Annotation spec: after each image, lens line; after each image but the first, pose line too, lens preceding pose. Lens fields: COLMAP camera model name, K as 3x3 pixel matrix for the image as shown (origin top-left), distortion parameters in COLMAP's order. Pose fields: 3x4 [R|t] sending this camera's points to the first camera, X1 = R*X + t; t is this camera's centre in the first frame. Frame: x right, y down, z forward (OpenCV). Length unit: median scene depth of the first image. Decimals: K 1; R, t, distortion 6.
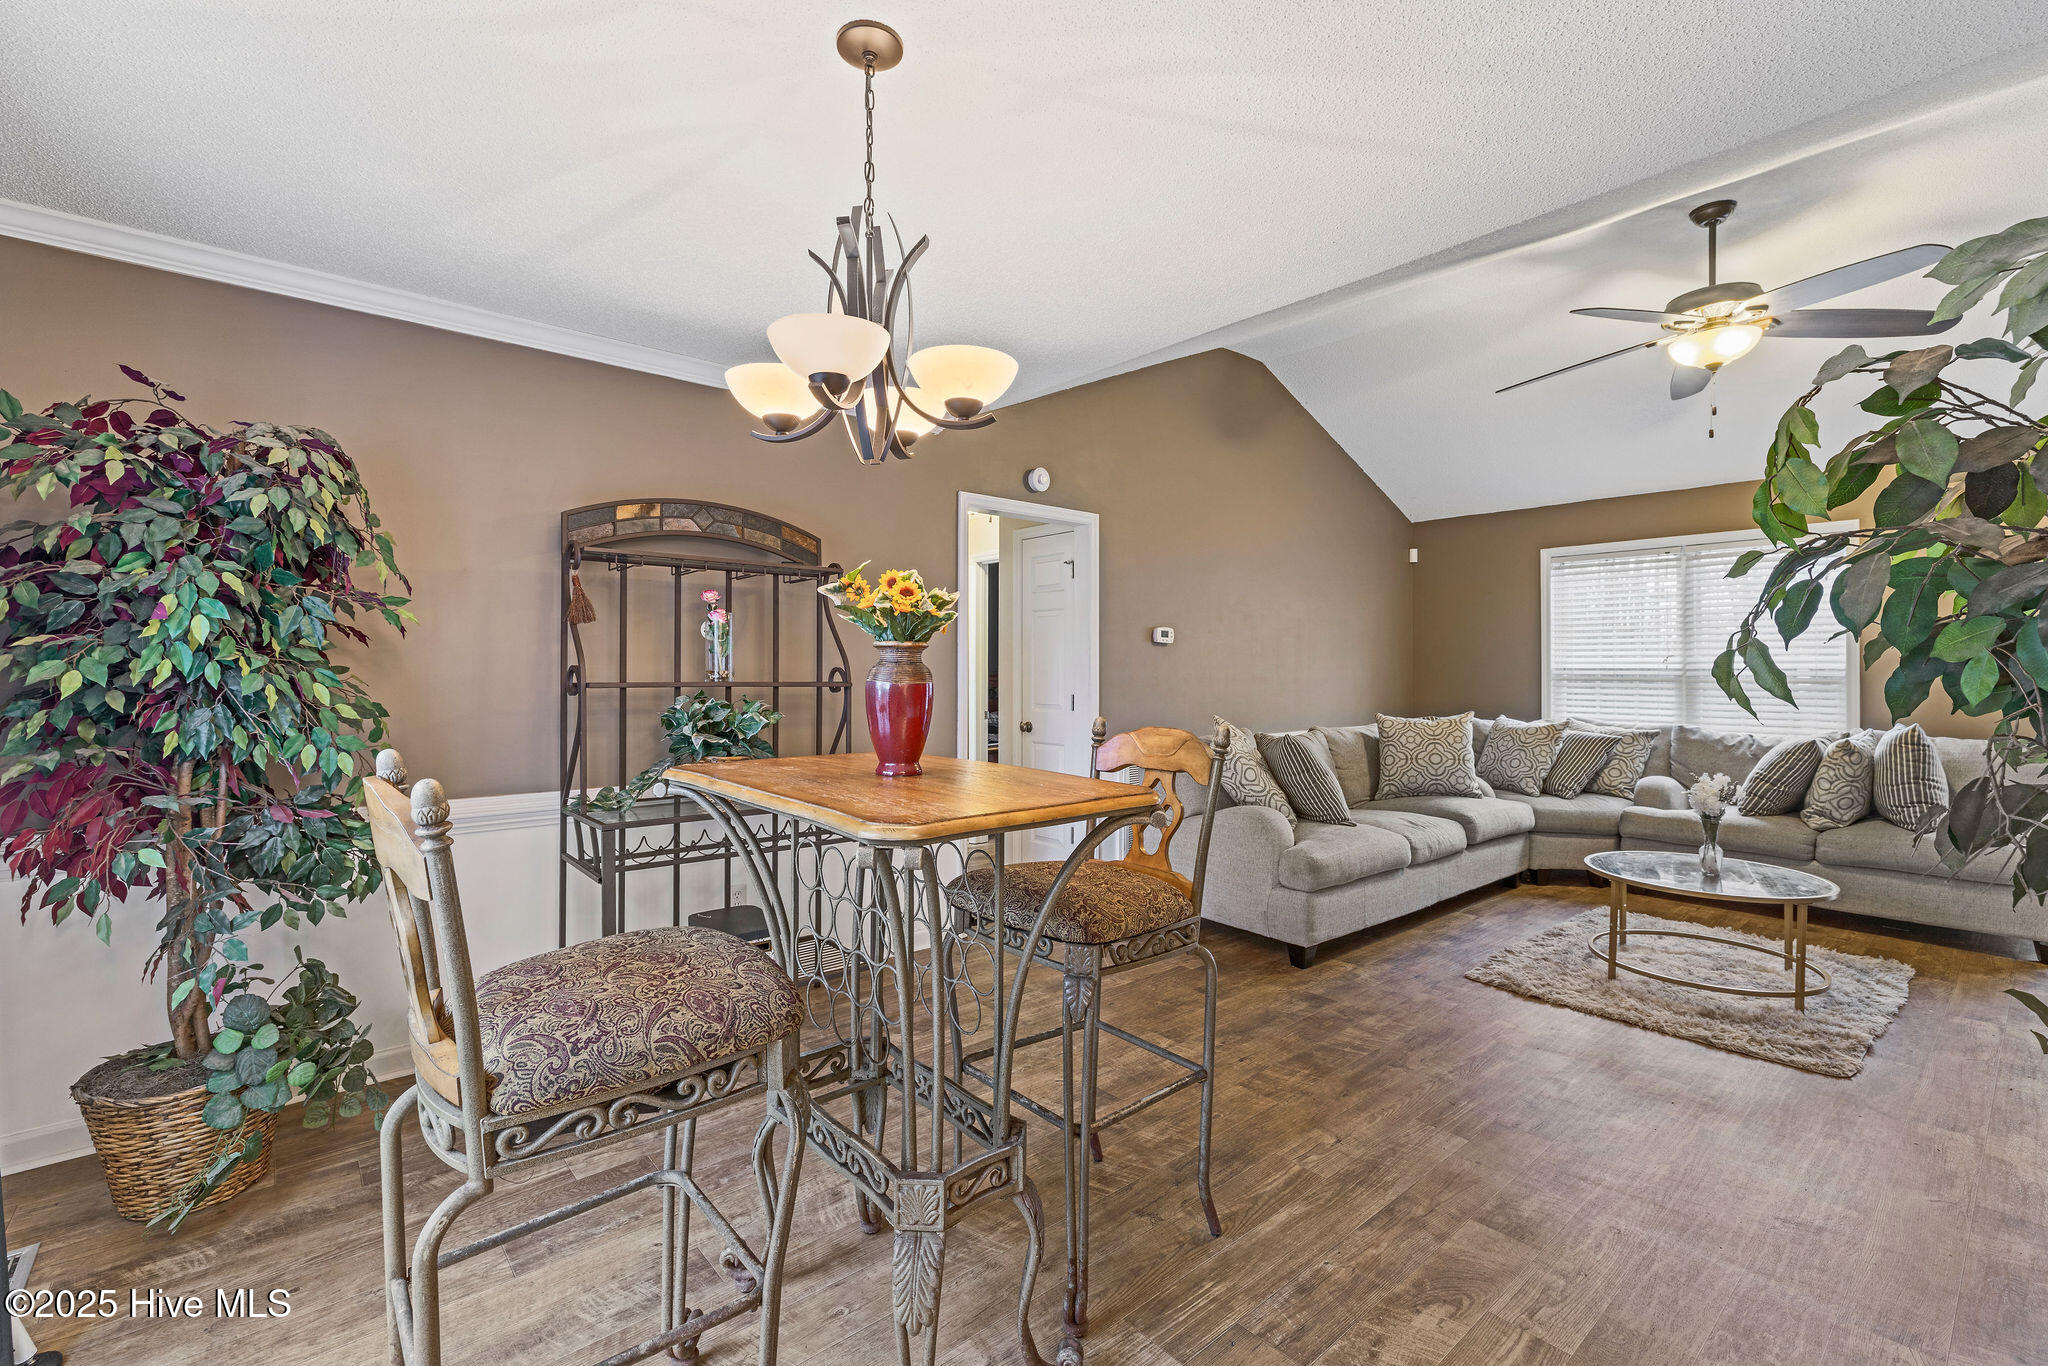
lens RADIAL K [[904.8, 0, 1032.0], [0, 904.8, 662.4], [0, 0, 1]] dist [-0.000779, 0.000212]
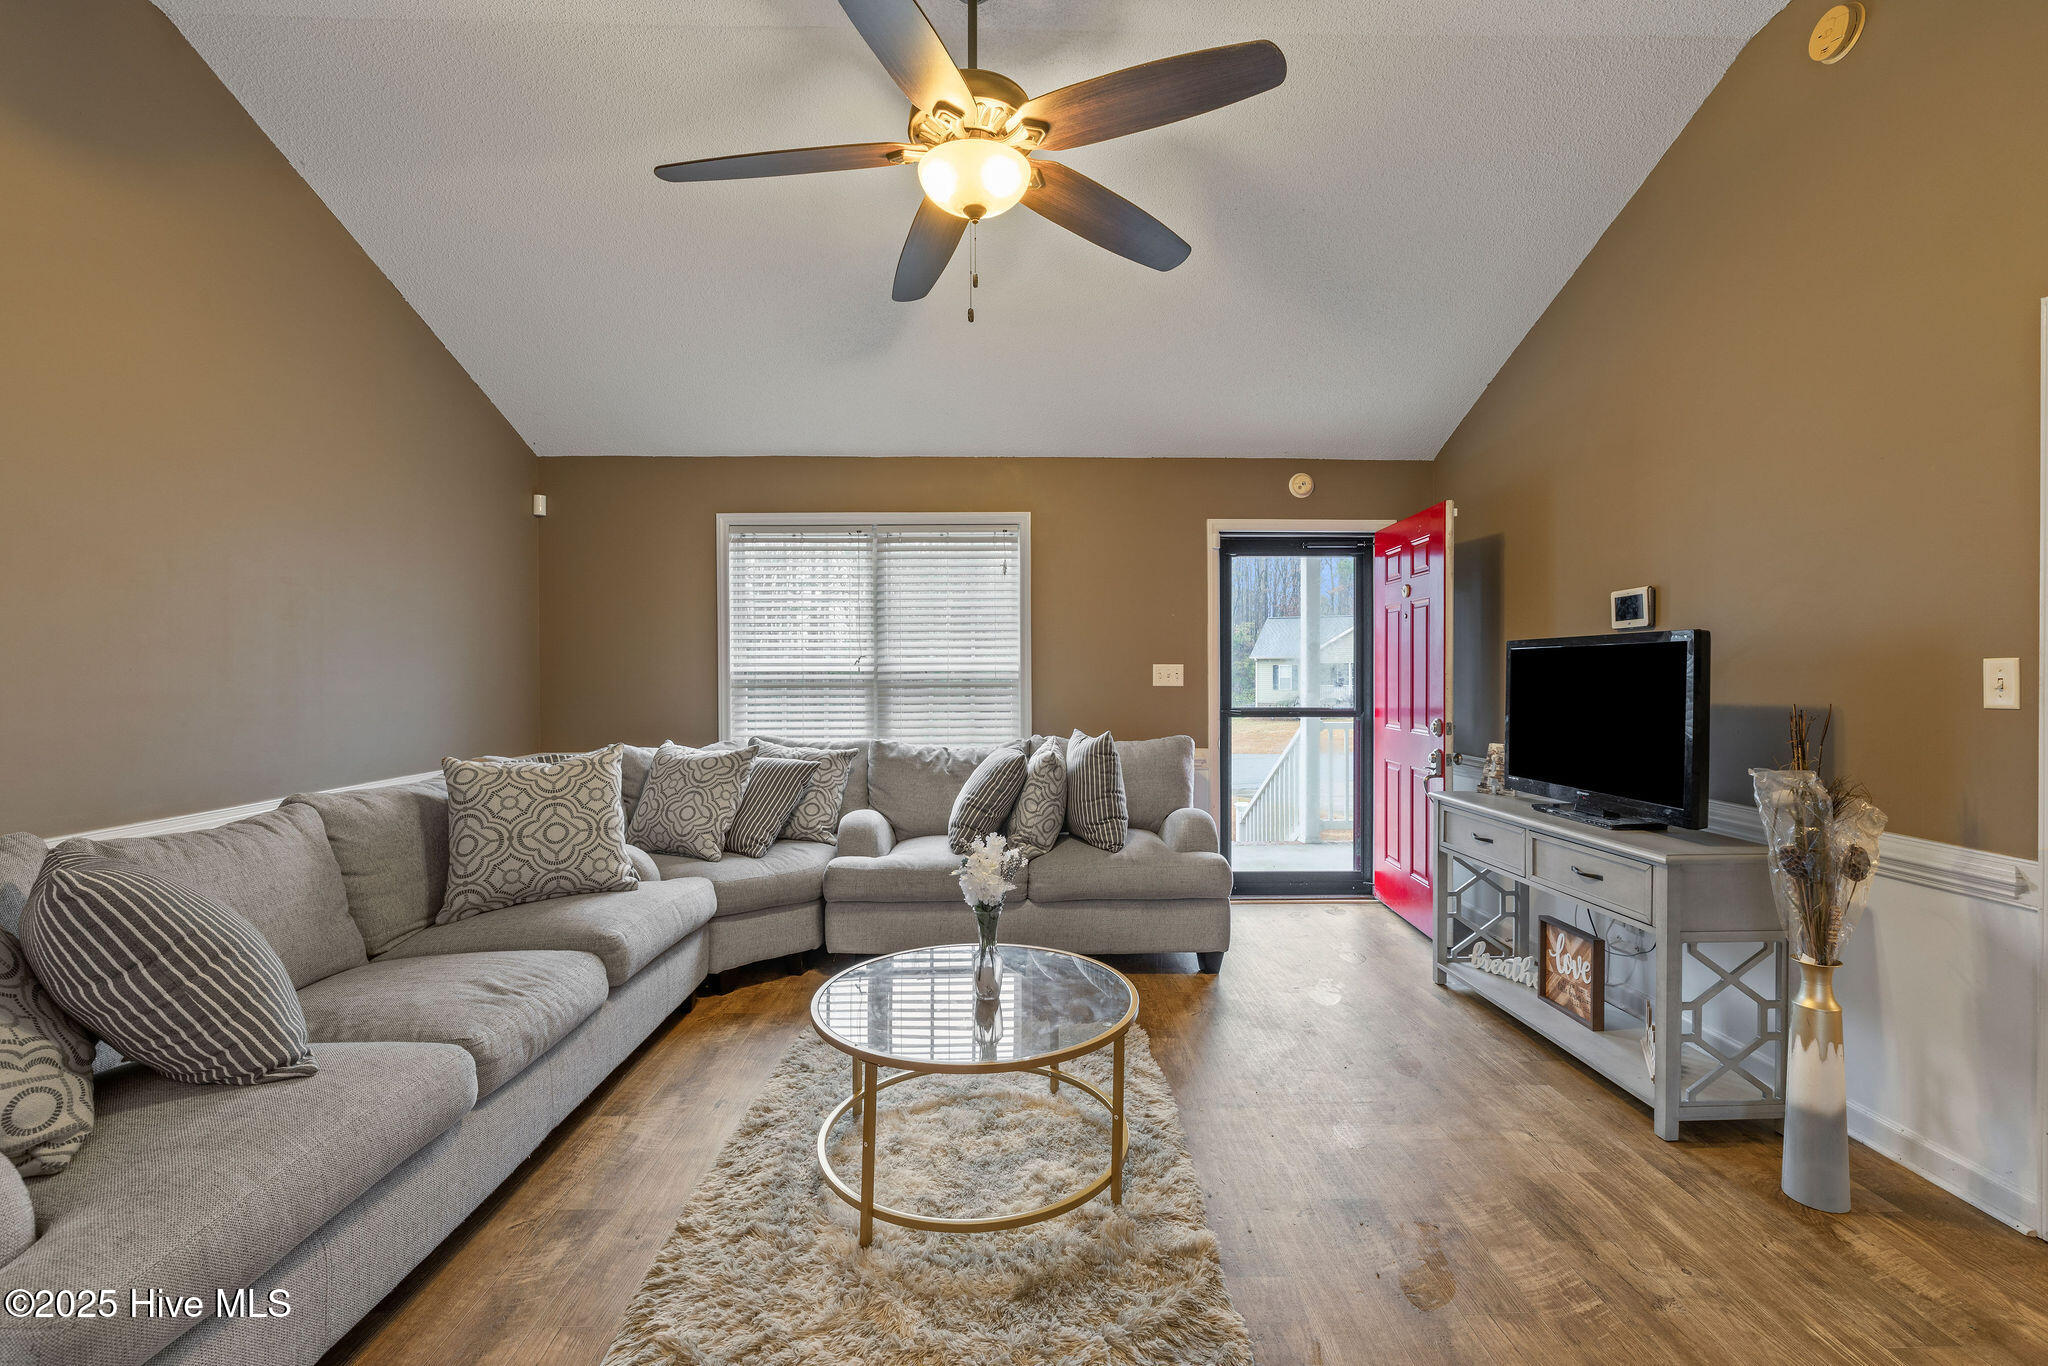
lens RADIAL K [[862.1, 0, 1021.5], [0, 862.1, 679.5], [0, 0, 1]] dist [-0.001164, 0.000216]
pose [[0.645193, -0.011148, 0.763938, 0.220113], [0.000596, 0.999901, 0.014089, 0.003434], [-0.764019, -0.008635, 0.645136, 0.424890]]
